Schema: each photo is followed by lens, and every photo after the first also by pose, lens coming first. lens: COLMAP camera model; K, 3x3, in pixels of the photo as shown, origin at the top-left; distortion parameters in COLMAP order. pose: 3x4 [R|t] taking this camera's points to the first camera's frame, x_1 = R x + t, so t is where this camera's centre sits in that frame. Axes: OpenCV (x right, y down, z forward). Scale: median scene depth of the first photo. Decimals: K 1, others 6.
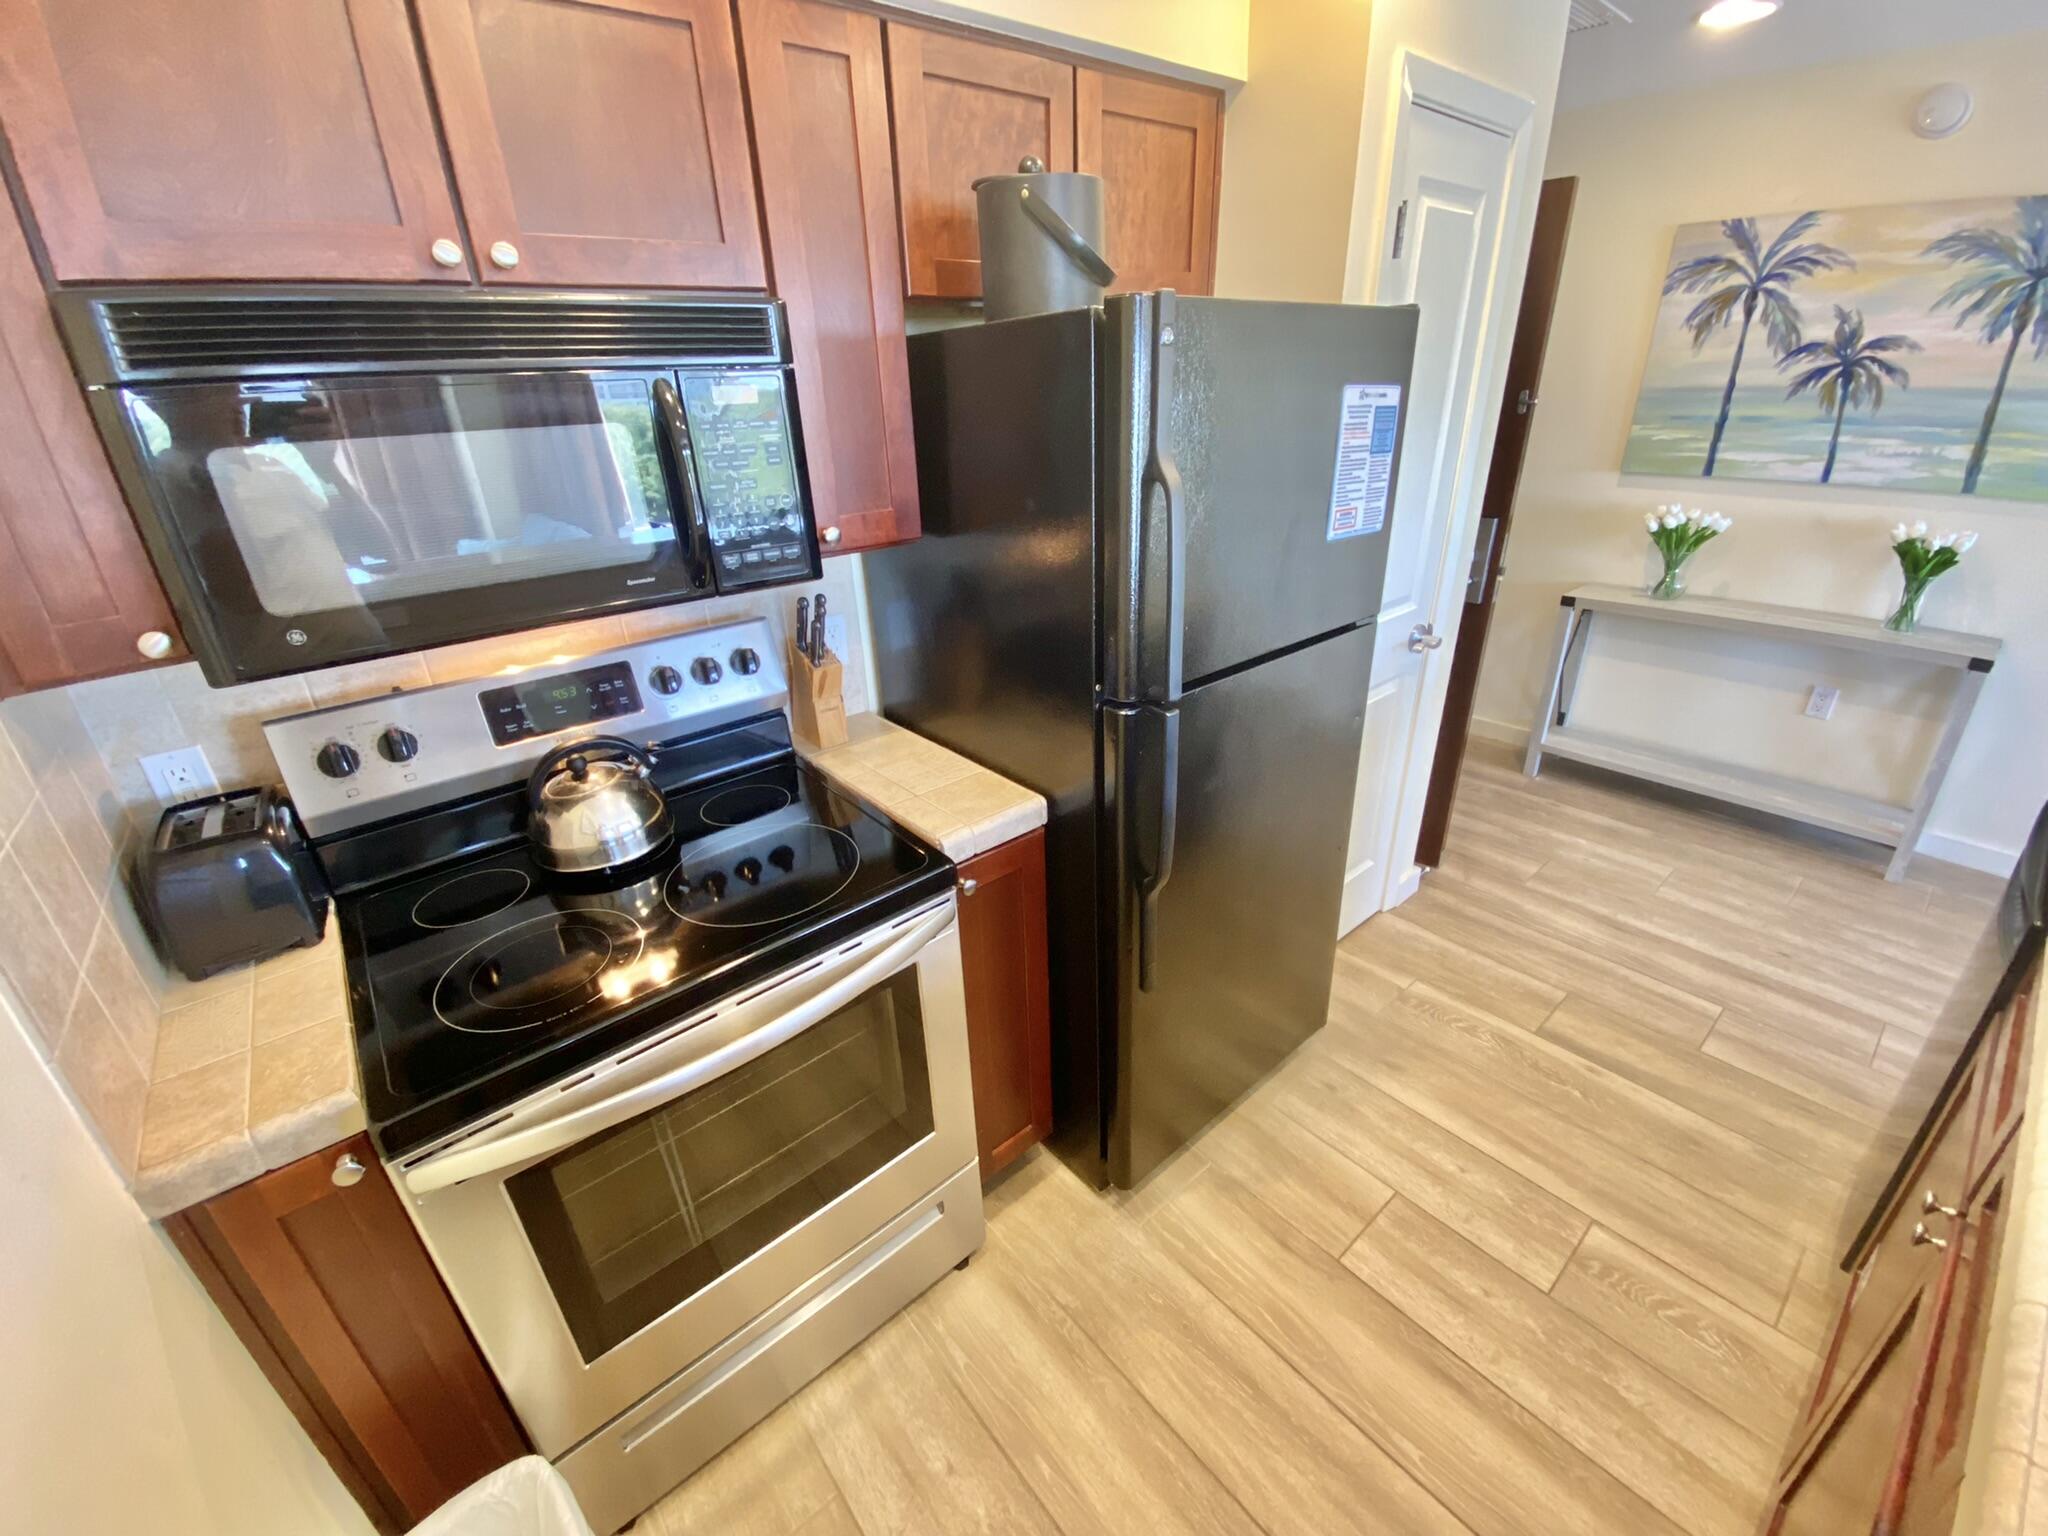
lens RADIAL K [[839.2, 0, 1013.8], [0, 839.2, 761.6], [0, 0, 1]] dist [-0.000224, -0.012591]
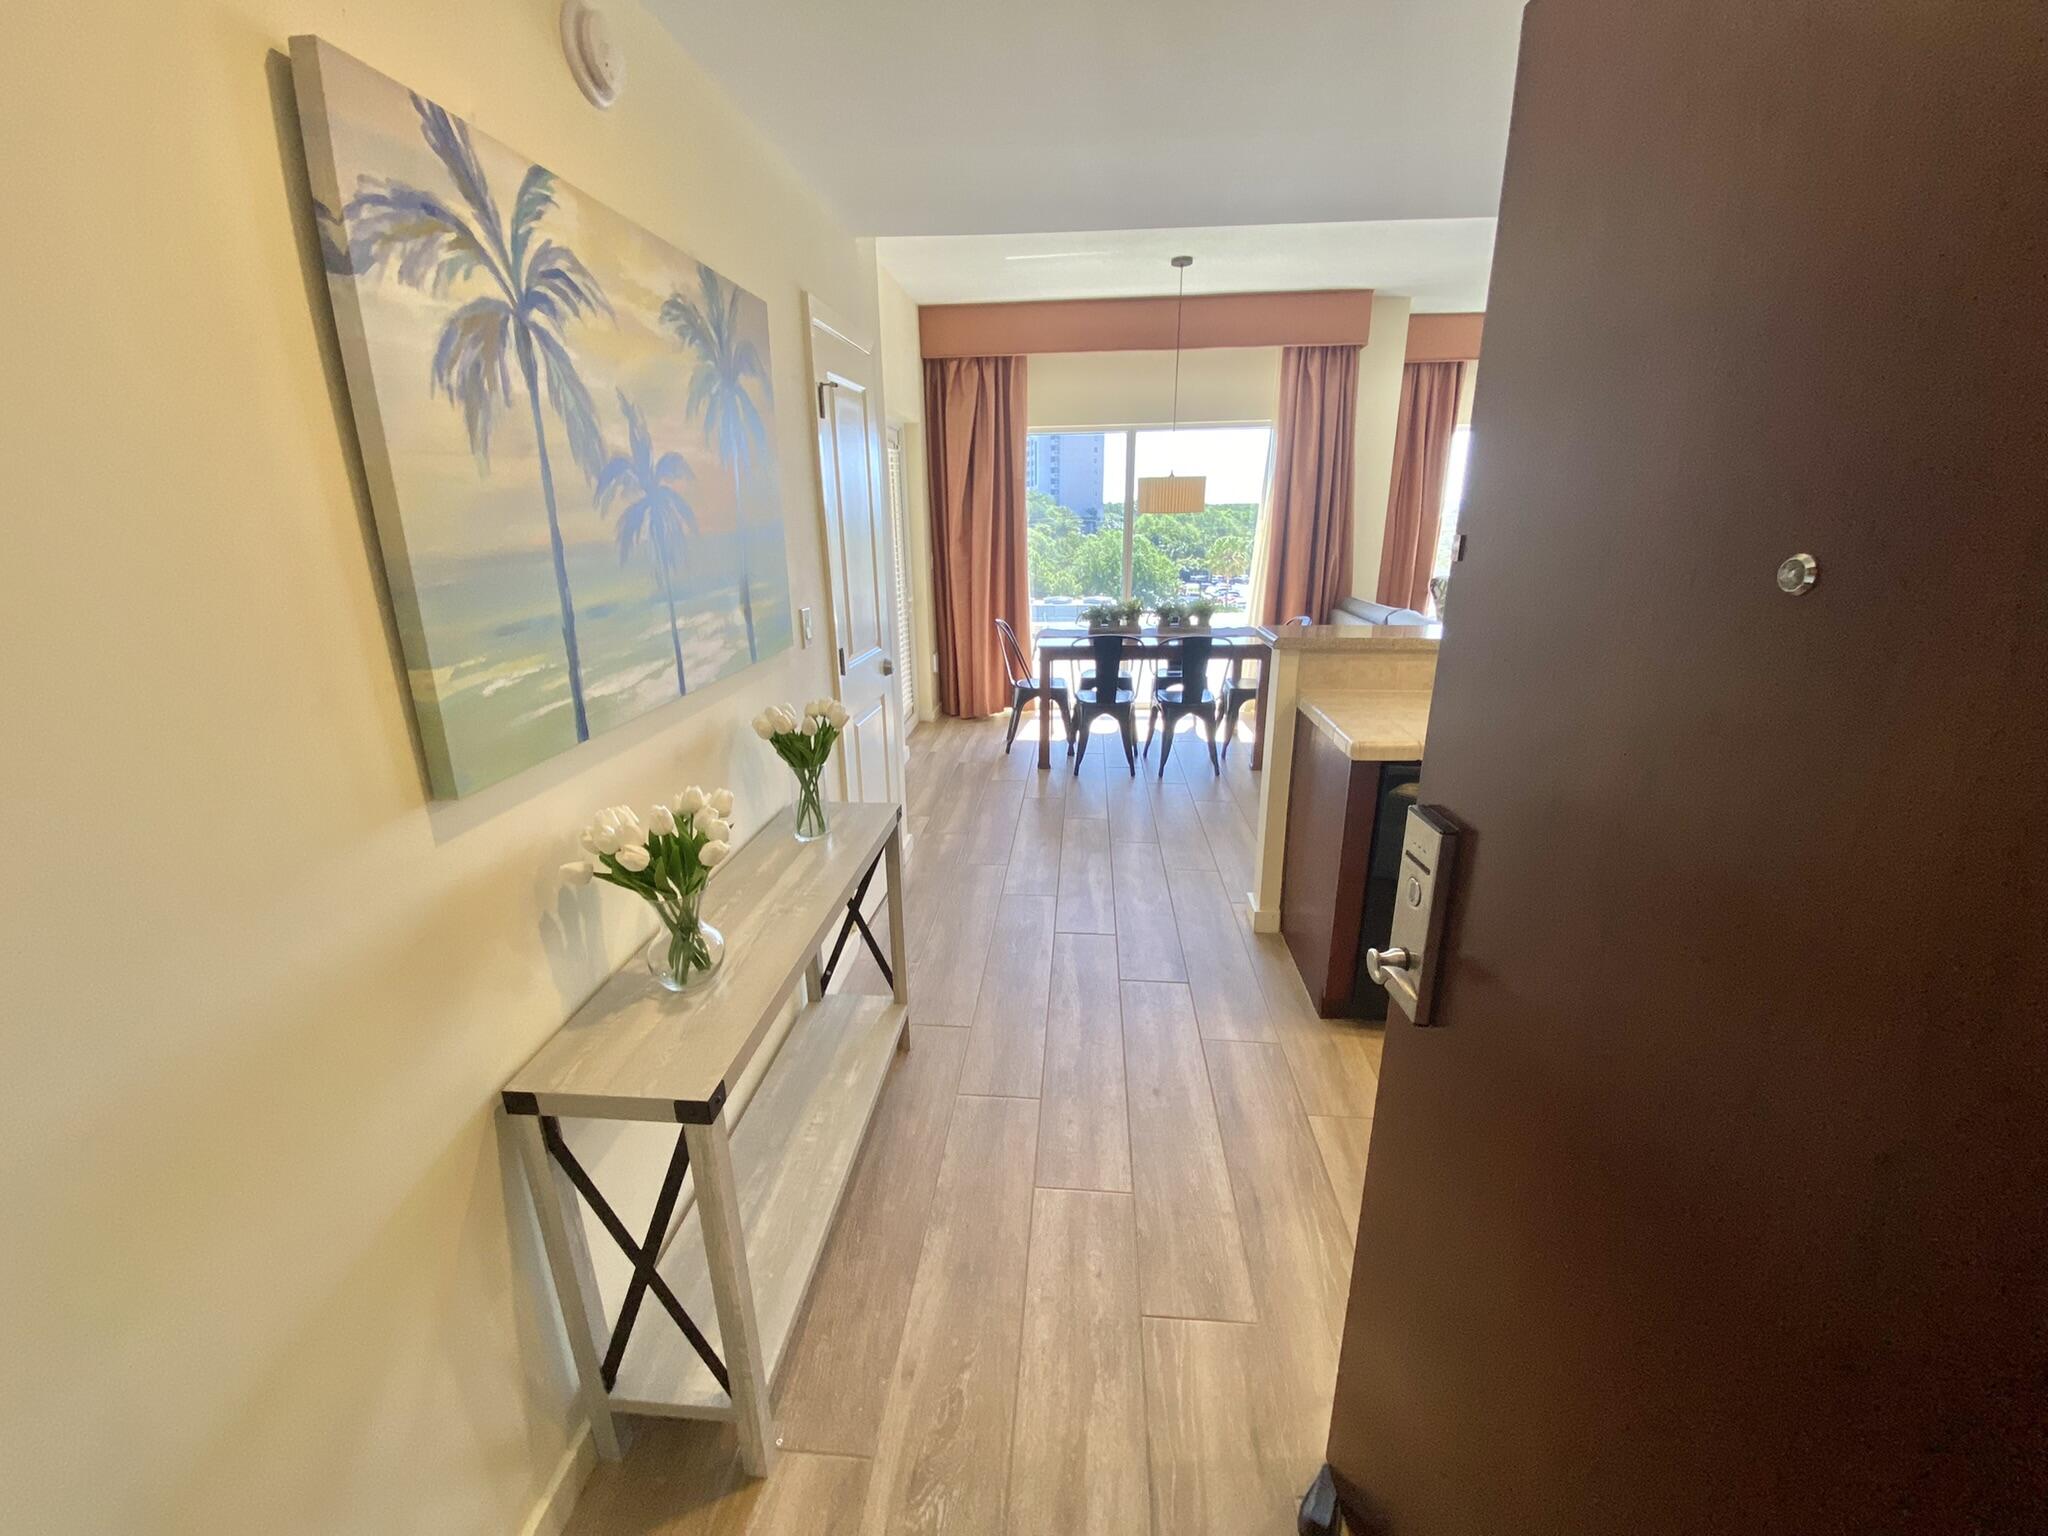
lens RADIAL K [[824.4, 0, 1018.0], [0, 824.4, 762.4], [0, 0, 1]] dist [0.025420, -0.022446]
pose [[-0.712252, -0.164179, 0.682453, 0.415225], [0.325229, 0.784409, 0.528137, -0.555430], [-0.622031, 0.598120, -0.505301, 1.226277]]
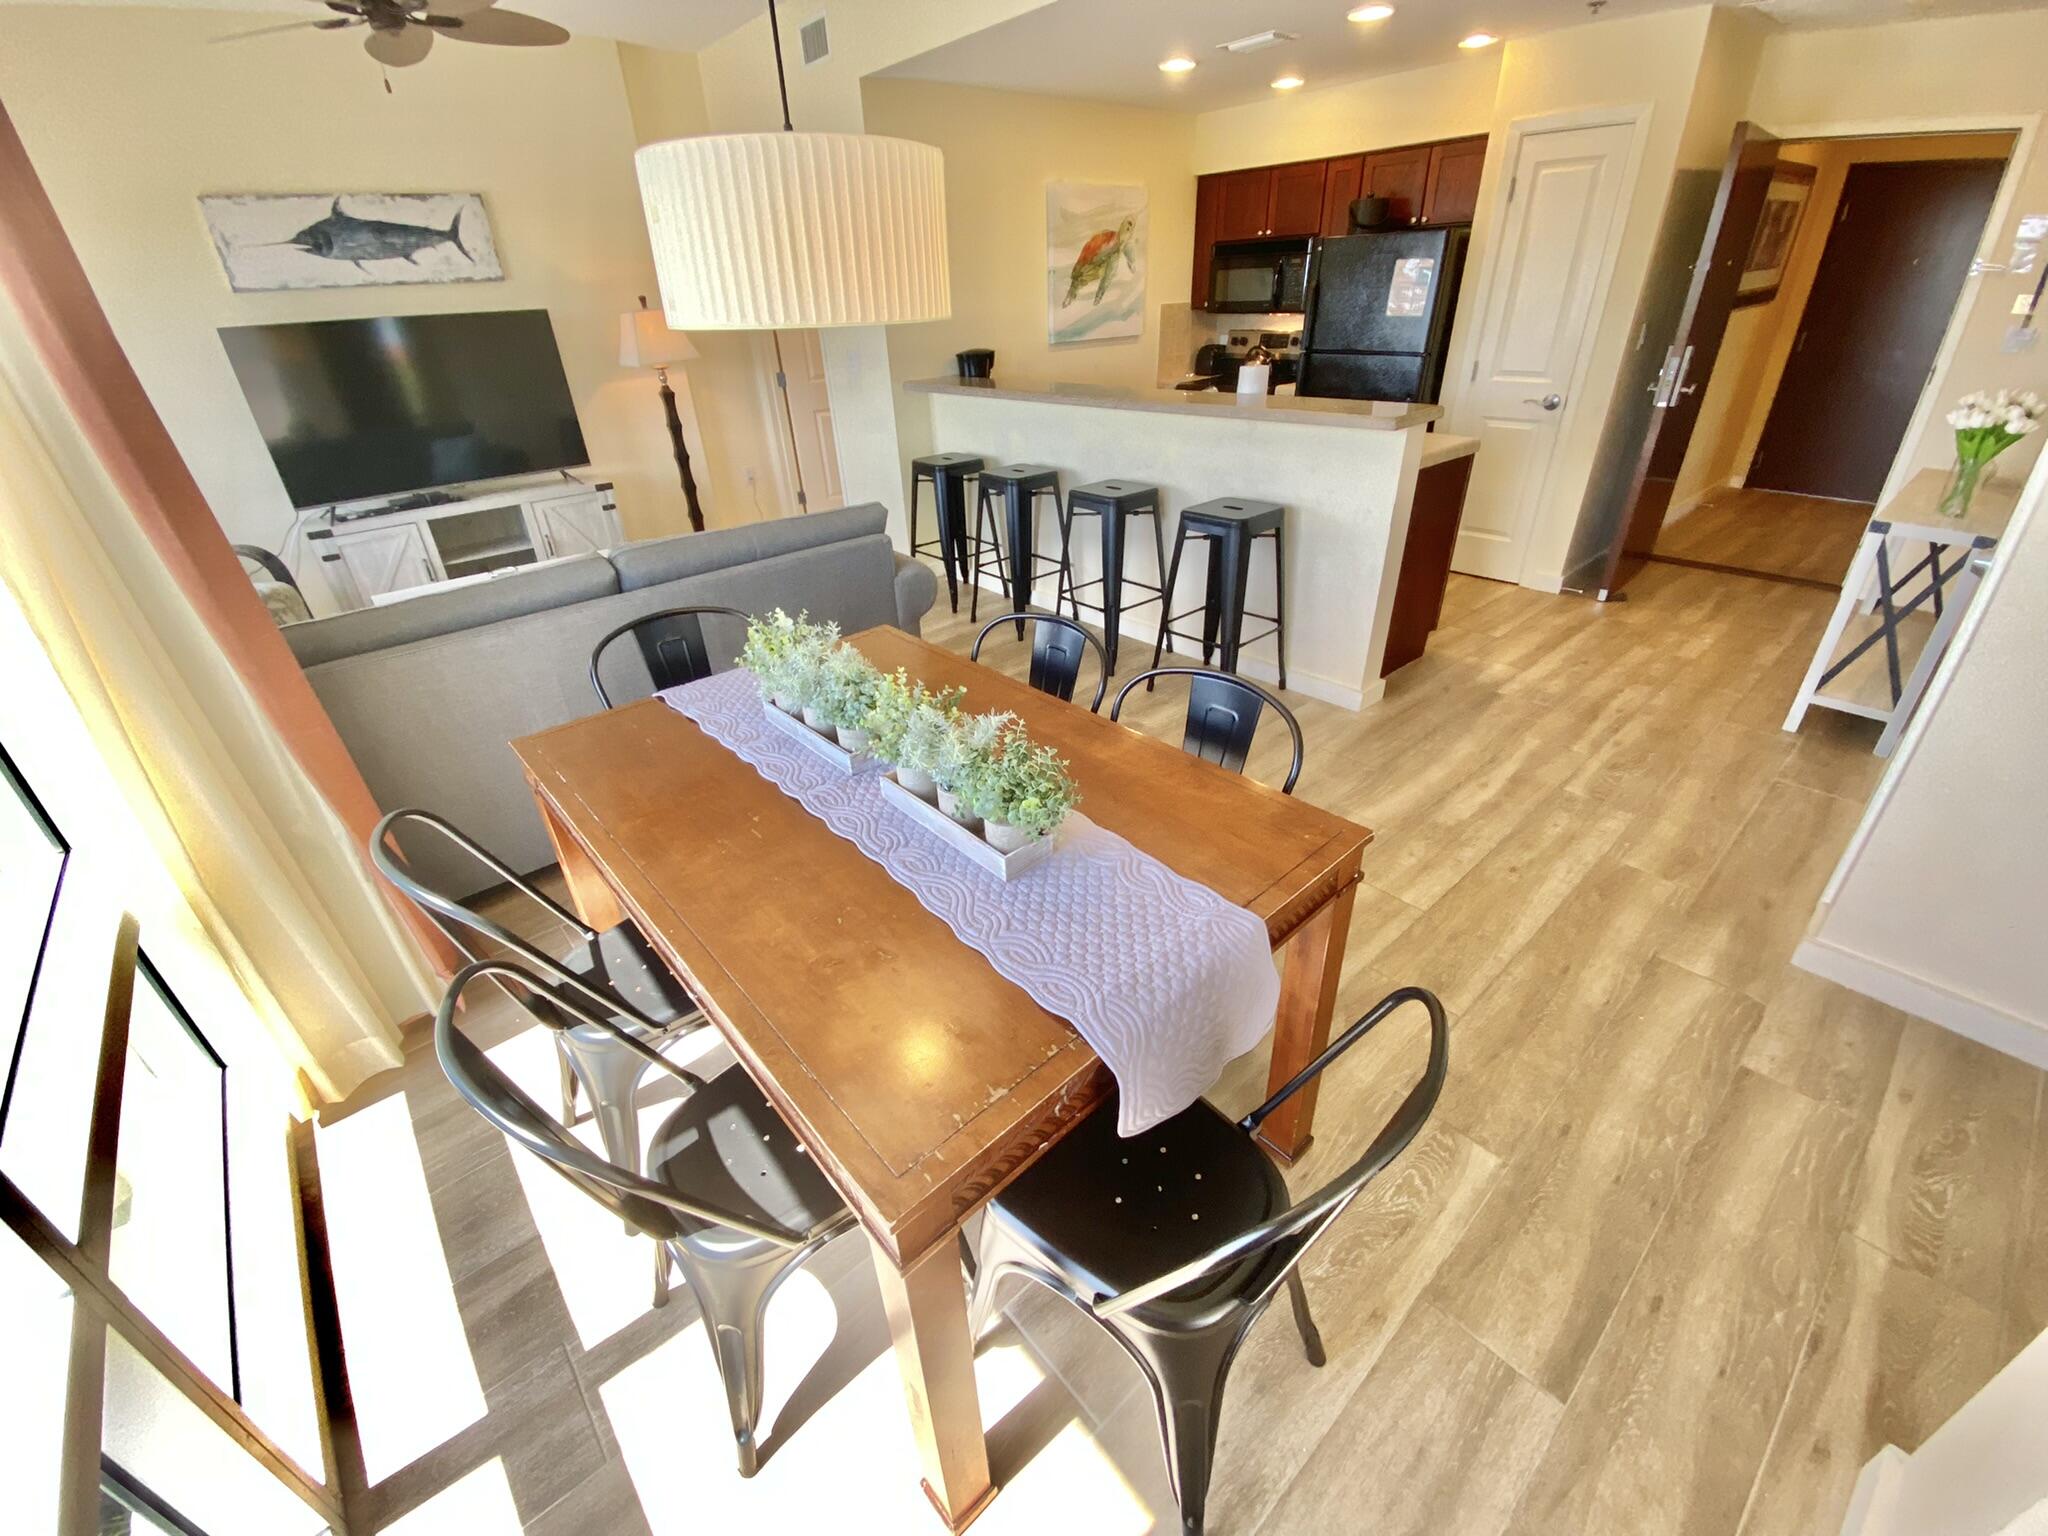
lens RADIAL K [[828.7, 0, 1013.9], [0, 828.7, 762.7], [0, 0, 1]] dist [0.017546, -0.020129]
pose [[0.017680, 0.527538, -0.849347, 2.070058], [-0.374761, 0.791047, 0.483527, 0.032350], [0.926953, 0.309753, 0.211687, -0.198541]]
